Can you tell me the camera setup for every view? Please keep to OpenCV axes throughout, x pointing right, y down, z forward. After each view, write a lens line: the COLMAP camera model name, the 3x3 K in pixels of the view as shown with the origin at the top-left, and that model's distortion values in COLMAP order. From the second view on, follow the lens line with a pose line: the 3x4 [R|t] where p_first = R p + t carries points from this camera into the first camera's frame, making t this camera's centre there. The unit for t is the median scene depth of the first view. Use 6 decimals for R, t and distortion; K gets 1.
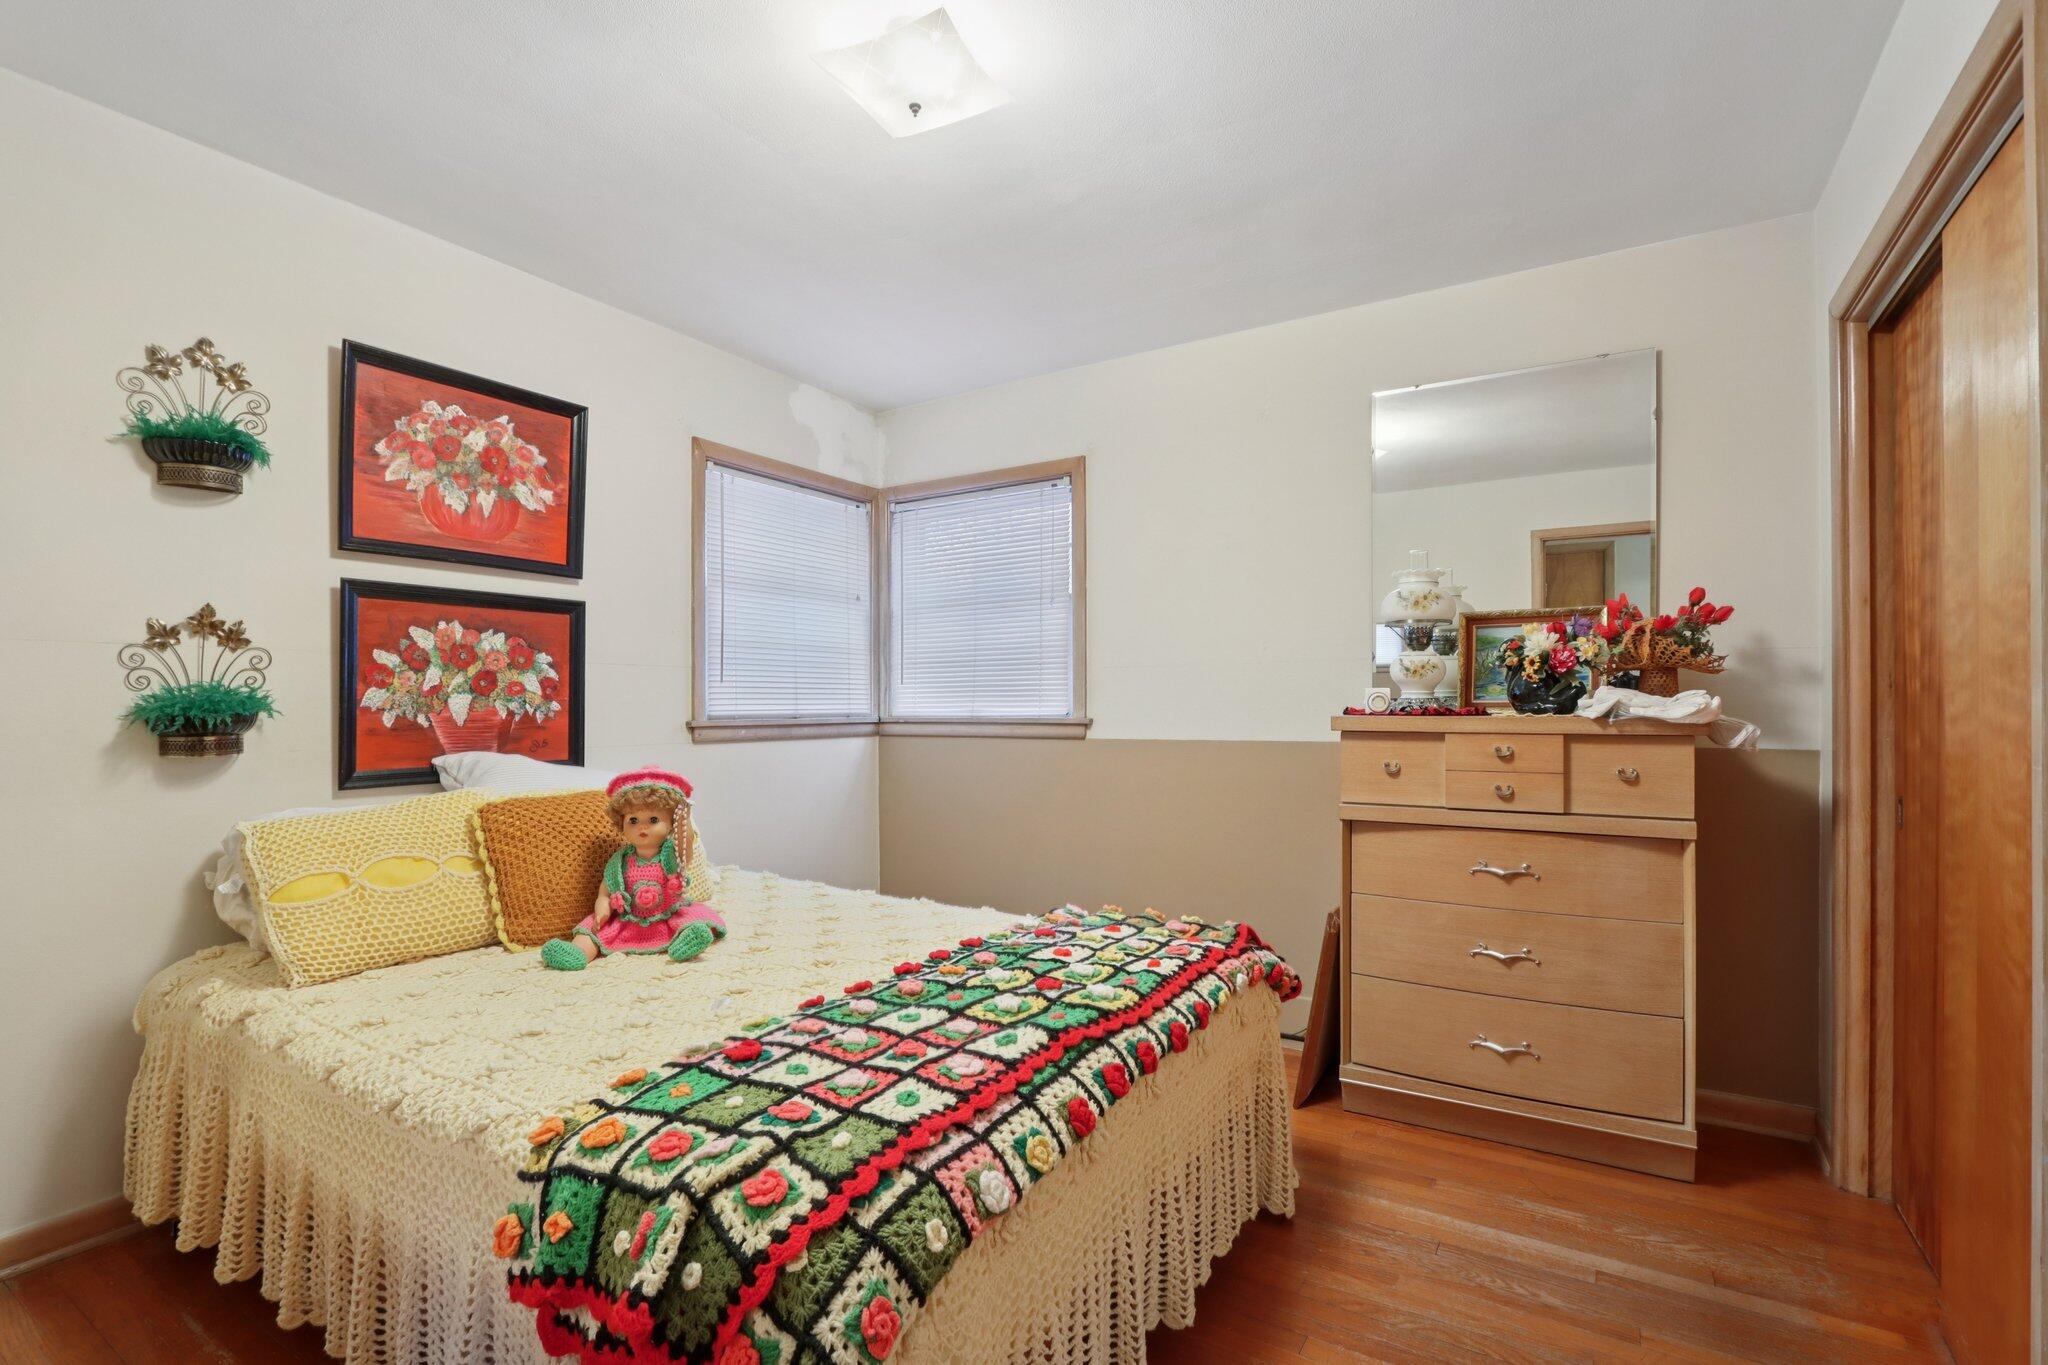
lens RADIAL K [[947.2, 0, 1004.2], [0, 947.2, 697.7], [0, 0, 1]] dist [-0.017339, 0.000268]
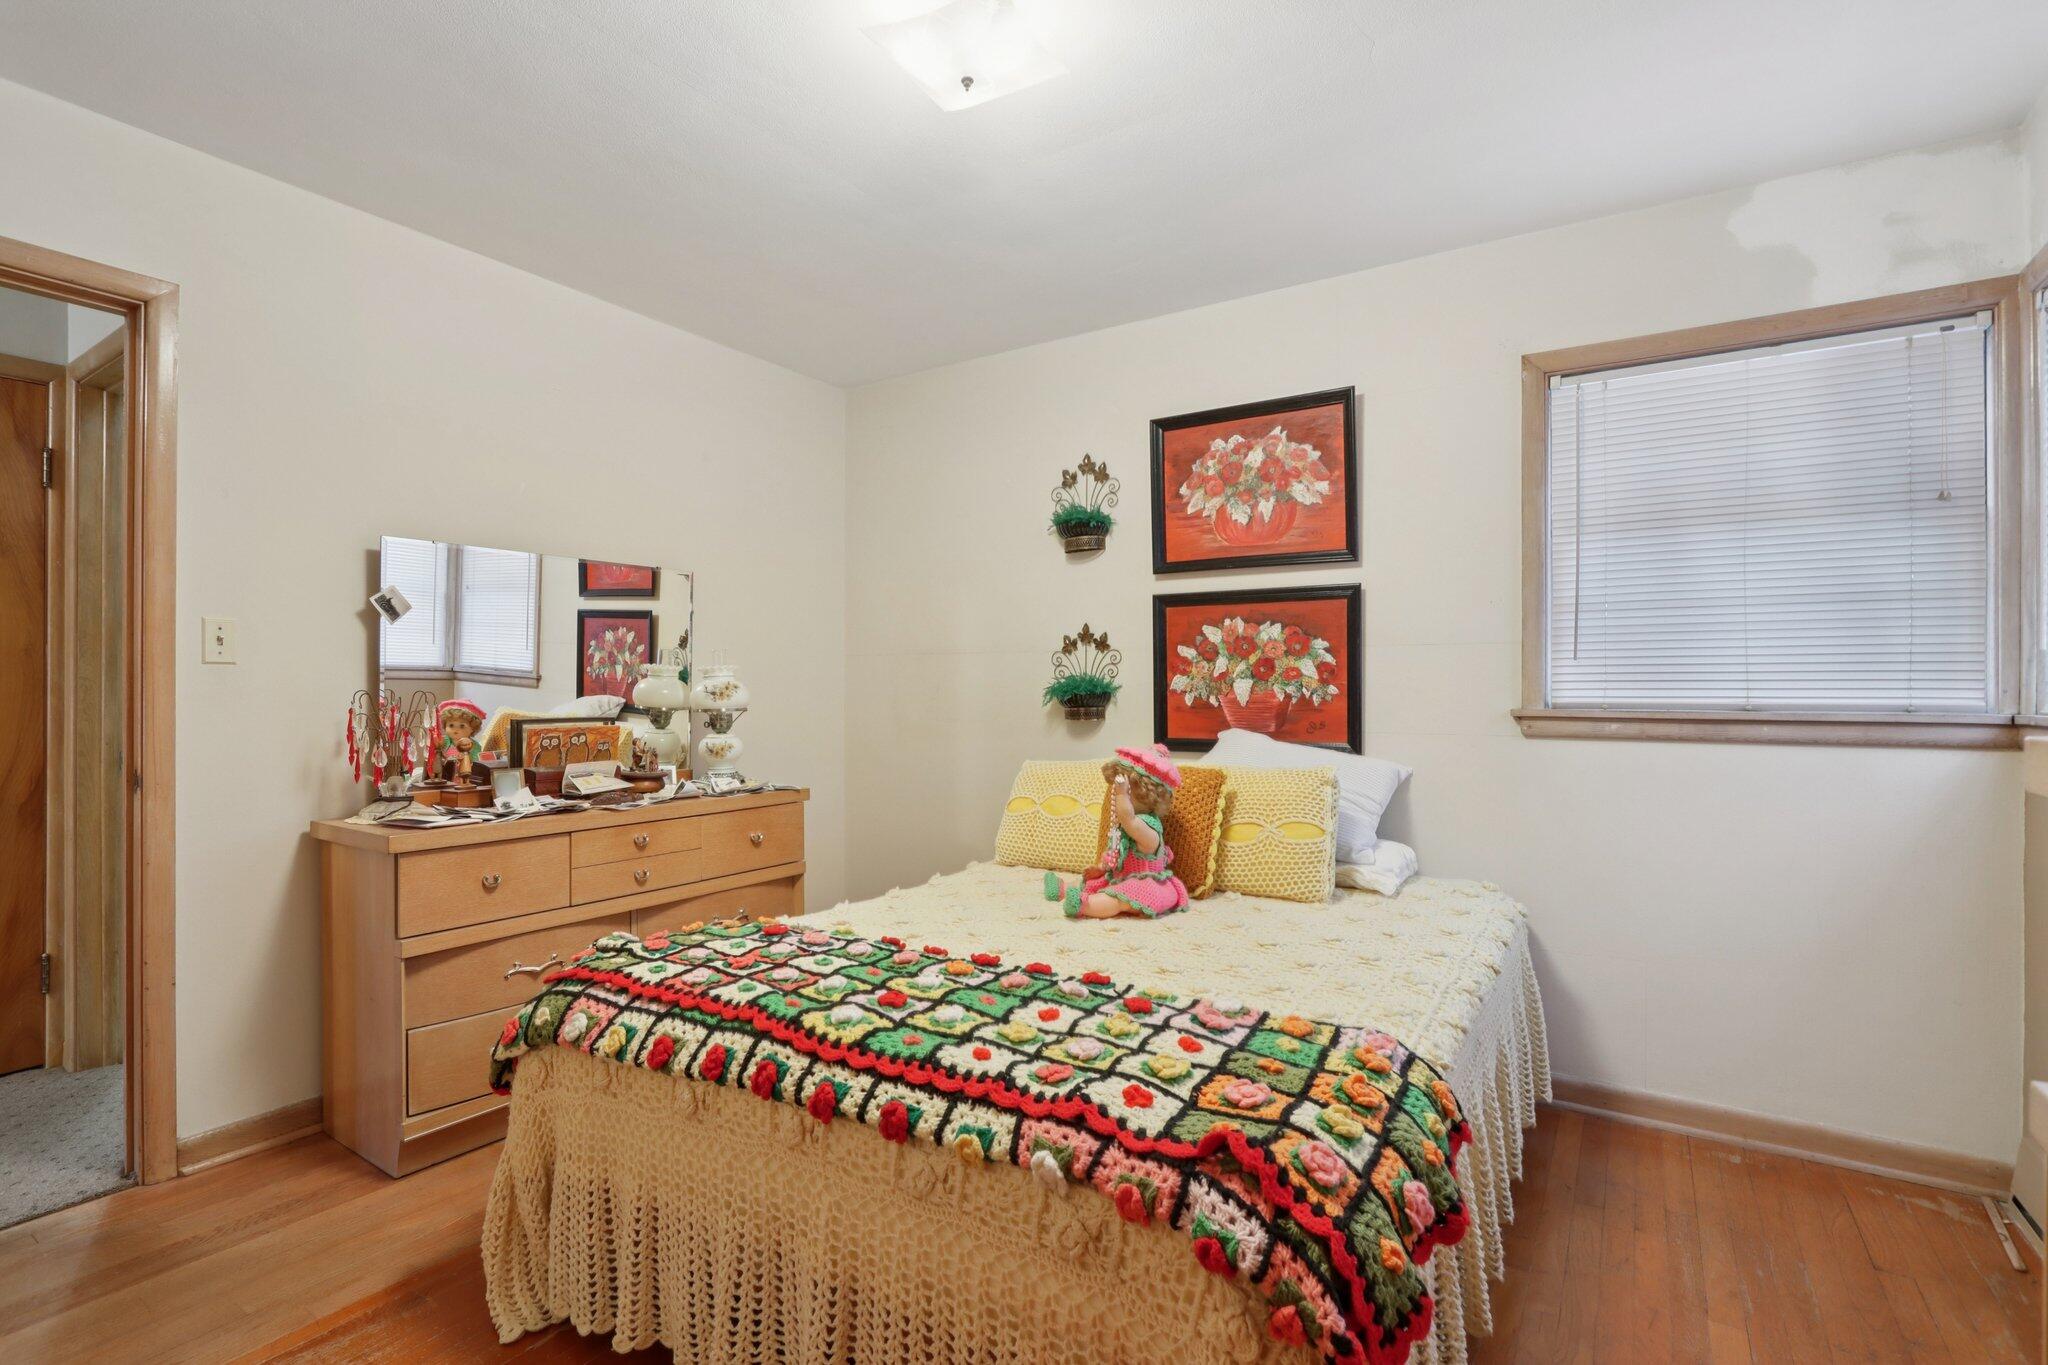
lens RADIAL K [[968.0, 0, 1024.0], [0, 968.0, 682.5], [0, 0, 1]] dist [-0.013511, 0.000508]
pose [[-0.009132, -0.003649, -0.999952, 0.629419], [0.004709, 0.999982, -0.003692, 0.003518], [0.999947, -0.004742, -0.009115, 0.737654]]
